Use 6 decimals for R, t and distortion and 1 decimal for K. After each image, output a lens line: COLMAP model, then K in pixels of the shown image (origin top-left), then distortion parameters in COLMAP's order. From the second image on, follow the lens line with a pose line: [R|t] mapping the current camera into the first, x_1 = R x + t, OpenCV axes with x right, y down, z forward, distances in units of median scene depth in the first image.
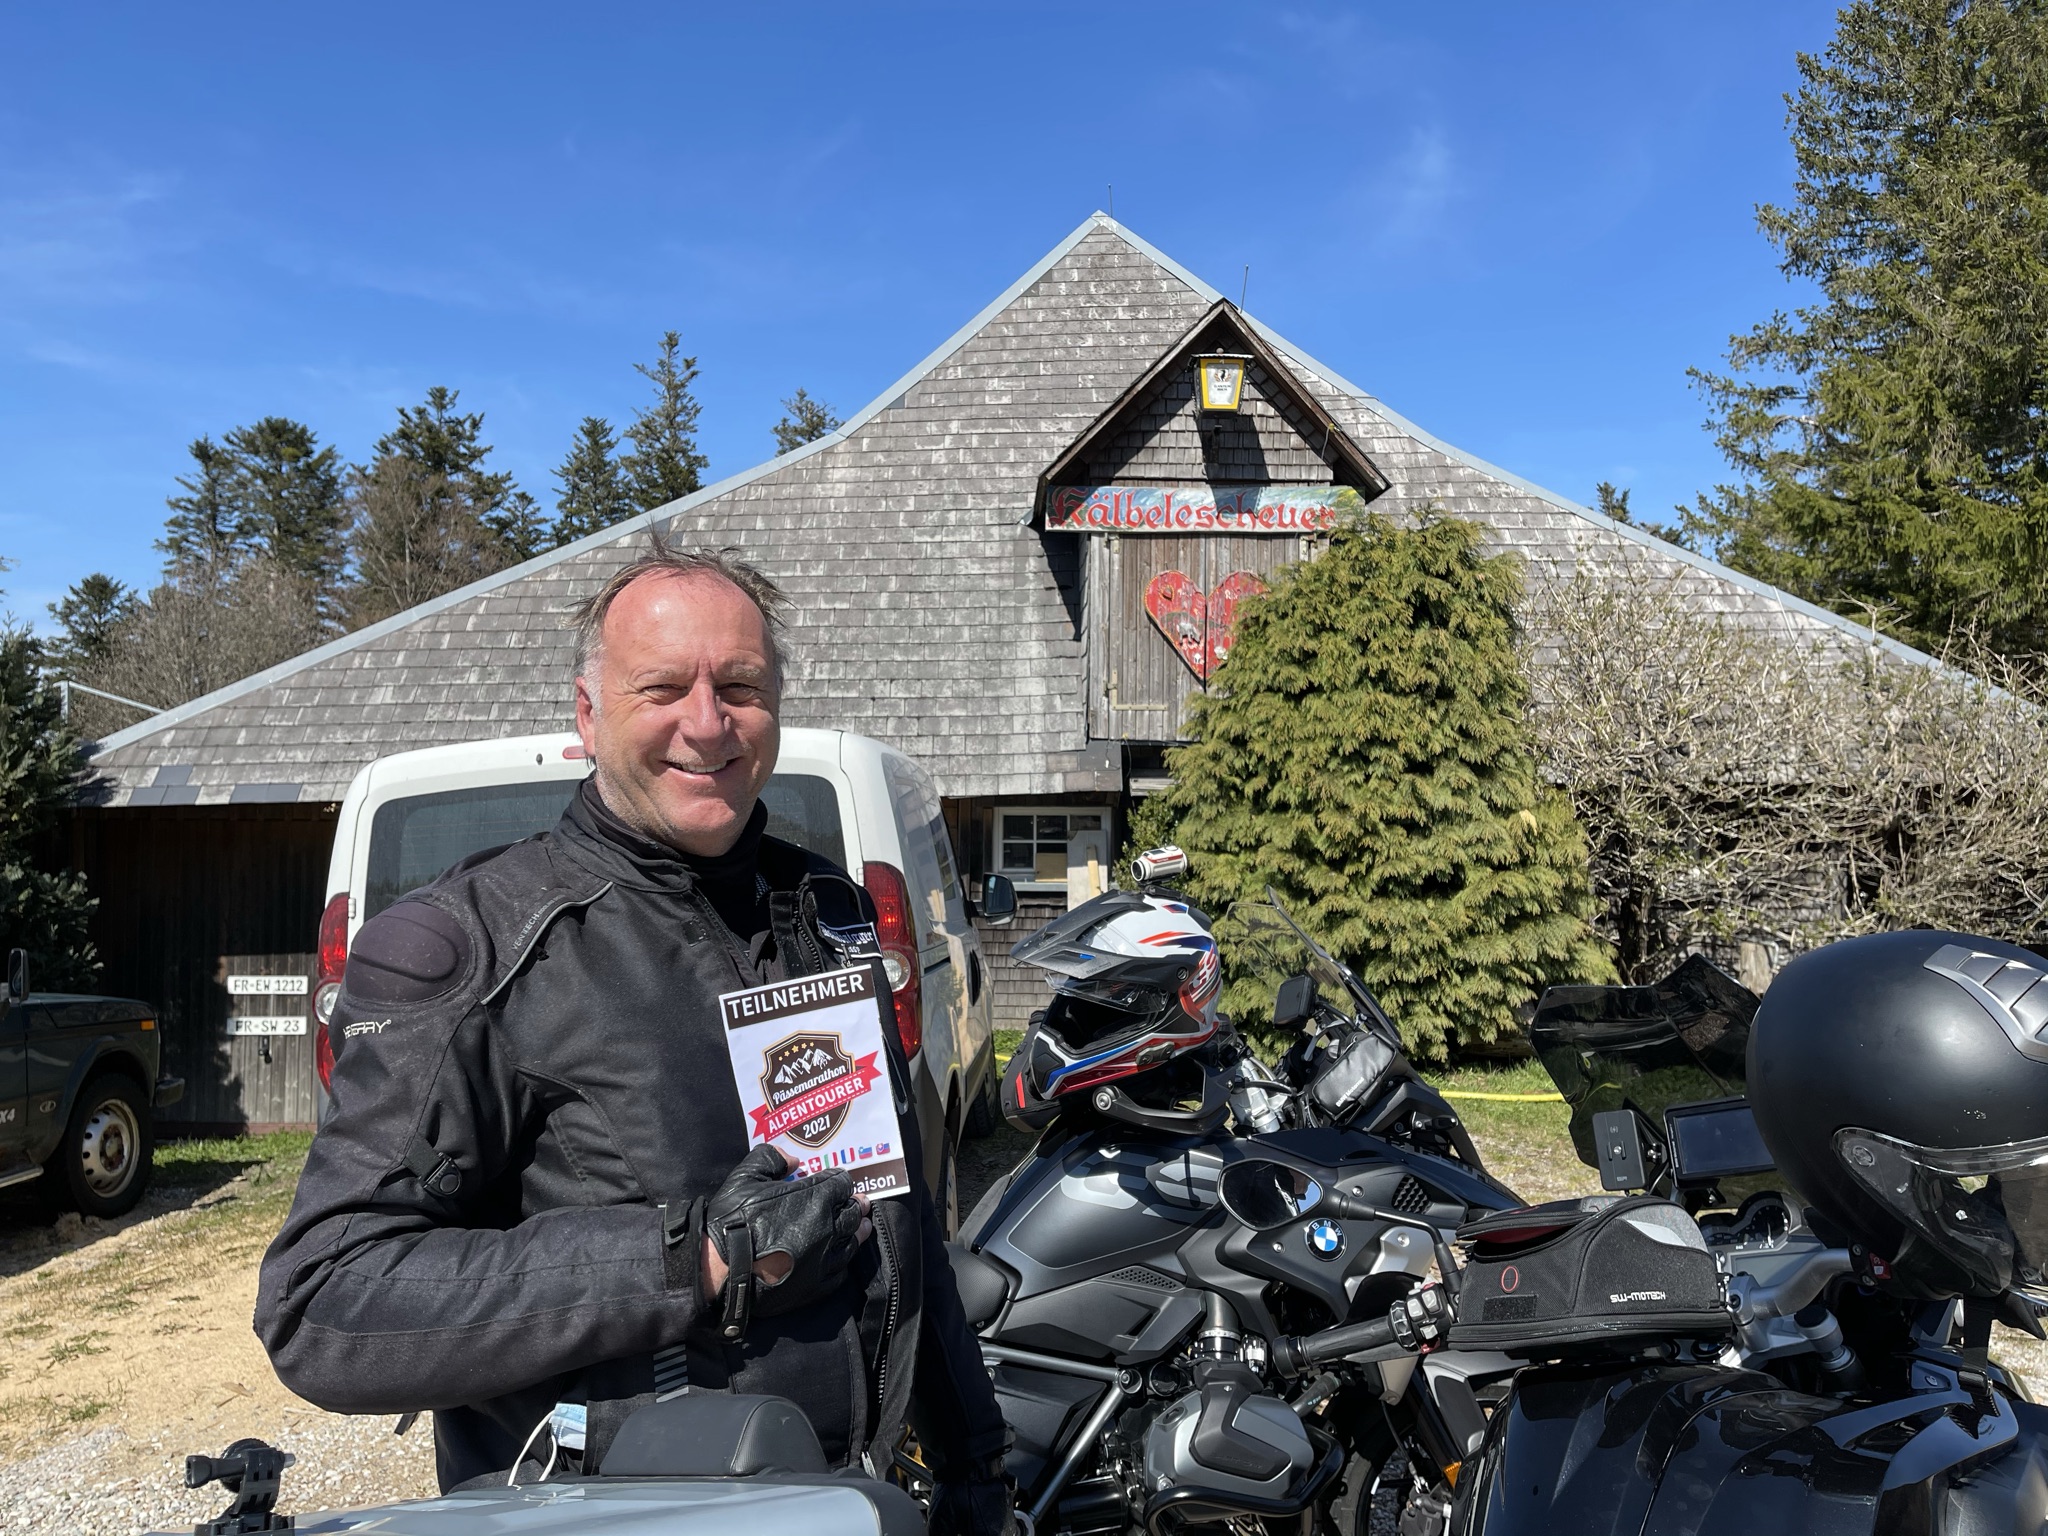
lens RADIAL K [[1567.8, 0, 1014.4], [0, 1567.8, 794.2], [0, 0, 1]] dist [0.070460, -0.015278]
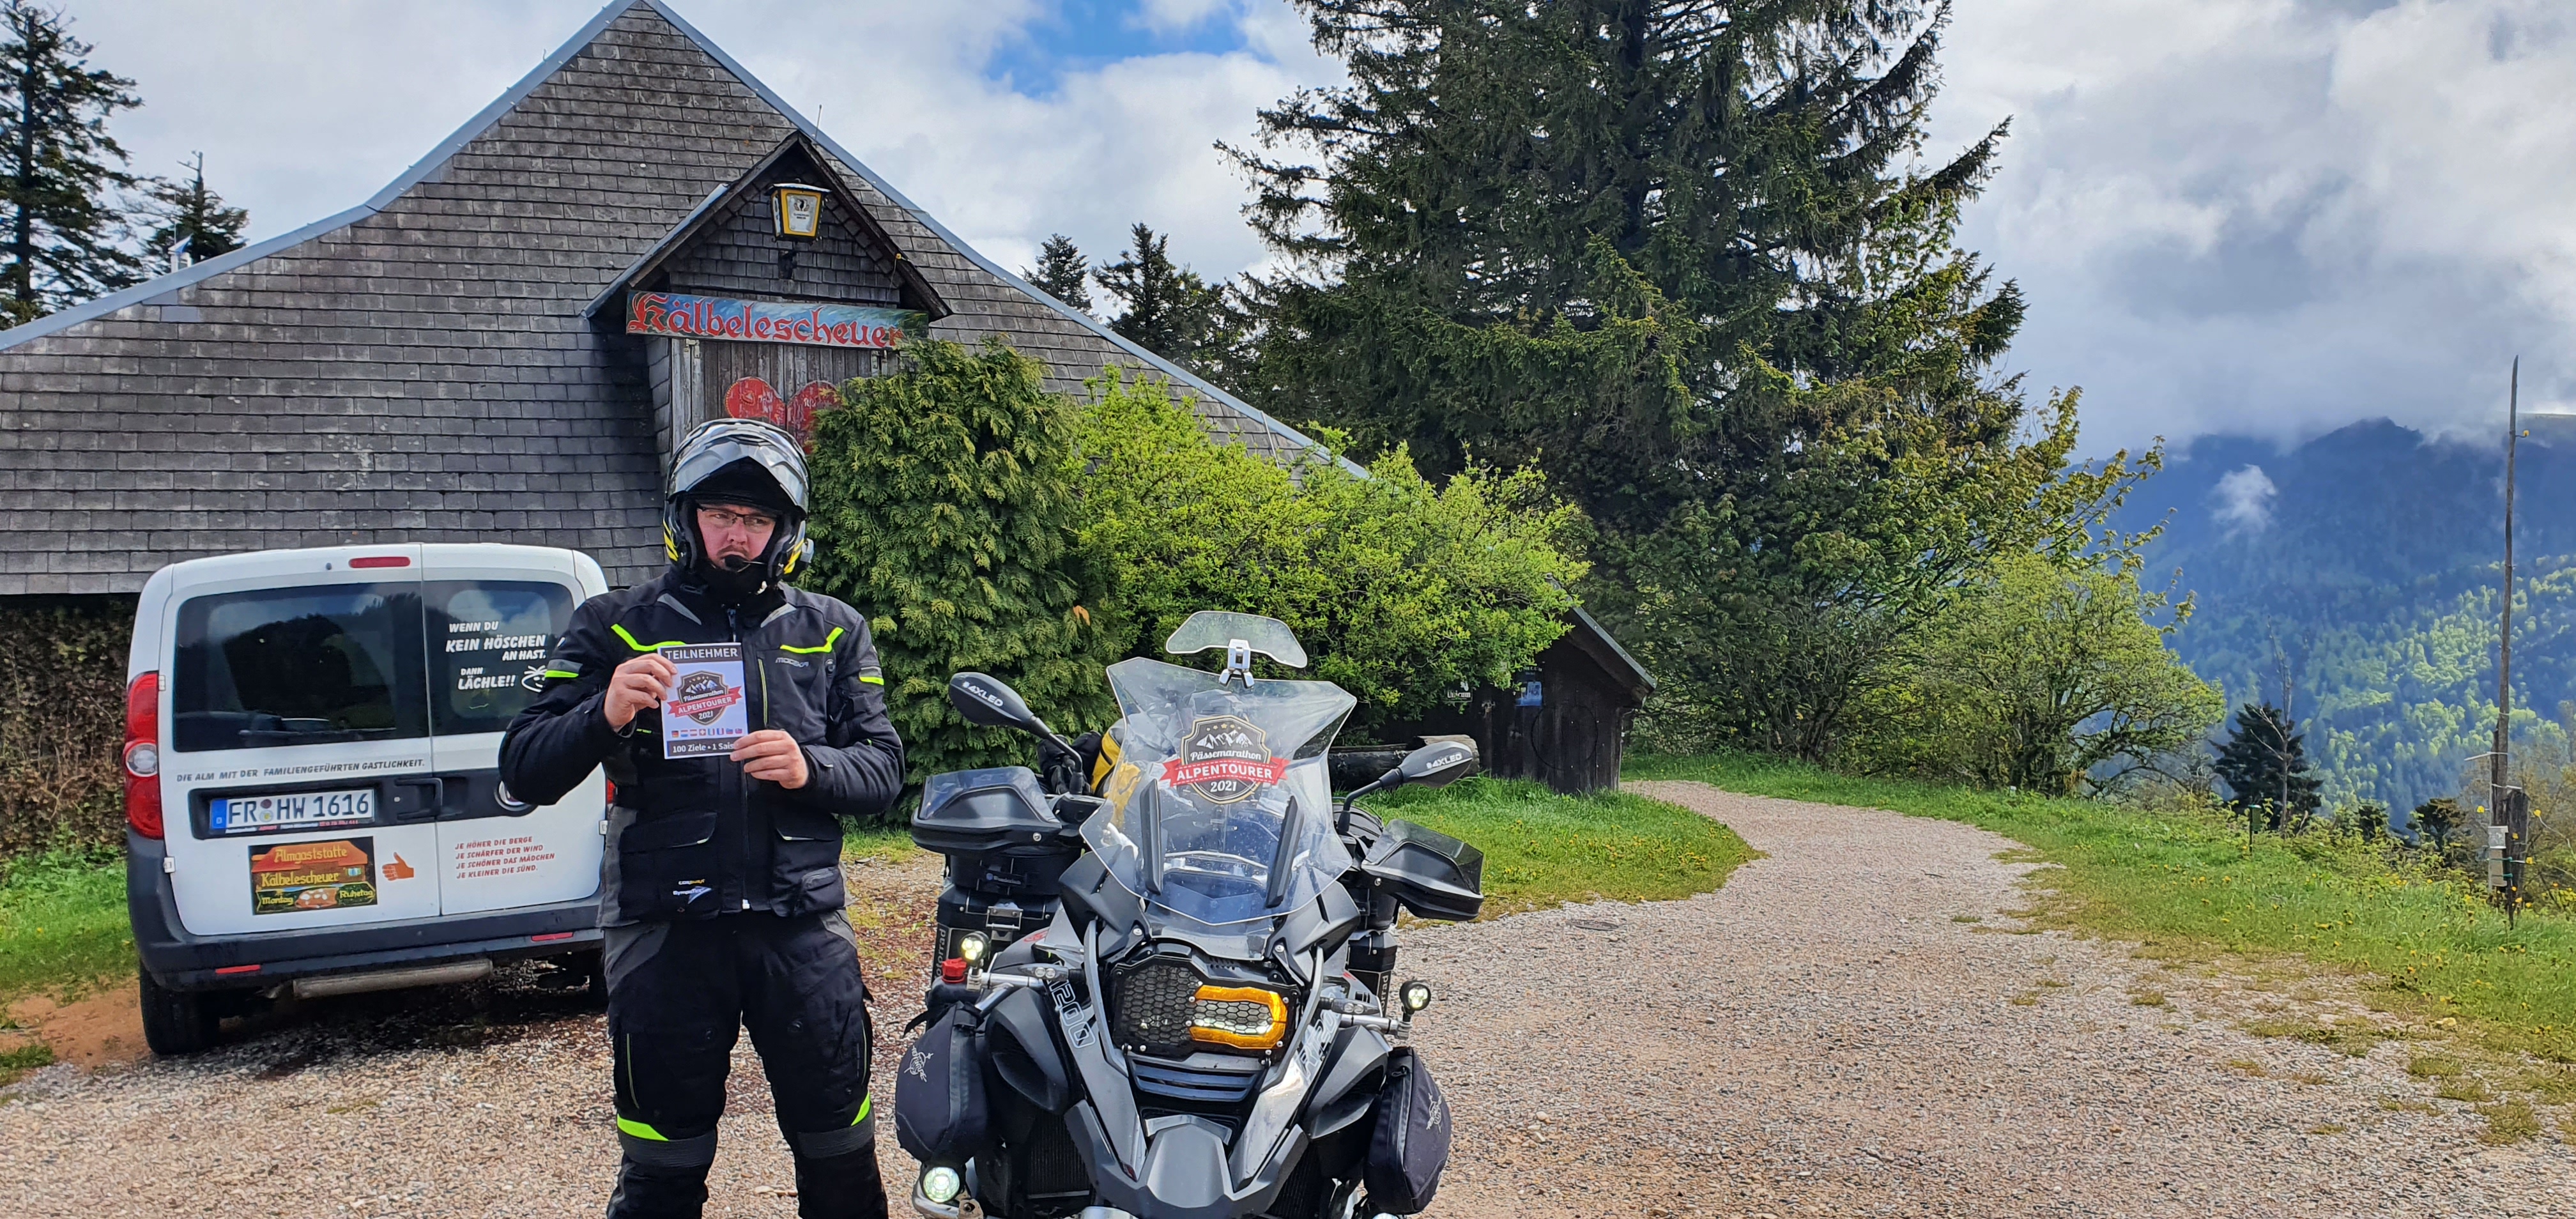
lens RADIAL K [[2055.3, 0, 1317.8], [0, 2055.3, 645.2], [0, 0, 1]] dist [0.005547, 0.019814]
pose [[0.904707, -0.013982, 0.425804, -0.134959], [0.003083, 0.999650, 0.026276, 0.003234], [-0.426022, -0.022459, 0.904434, -0.389033]]
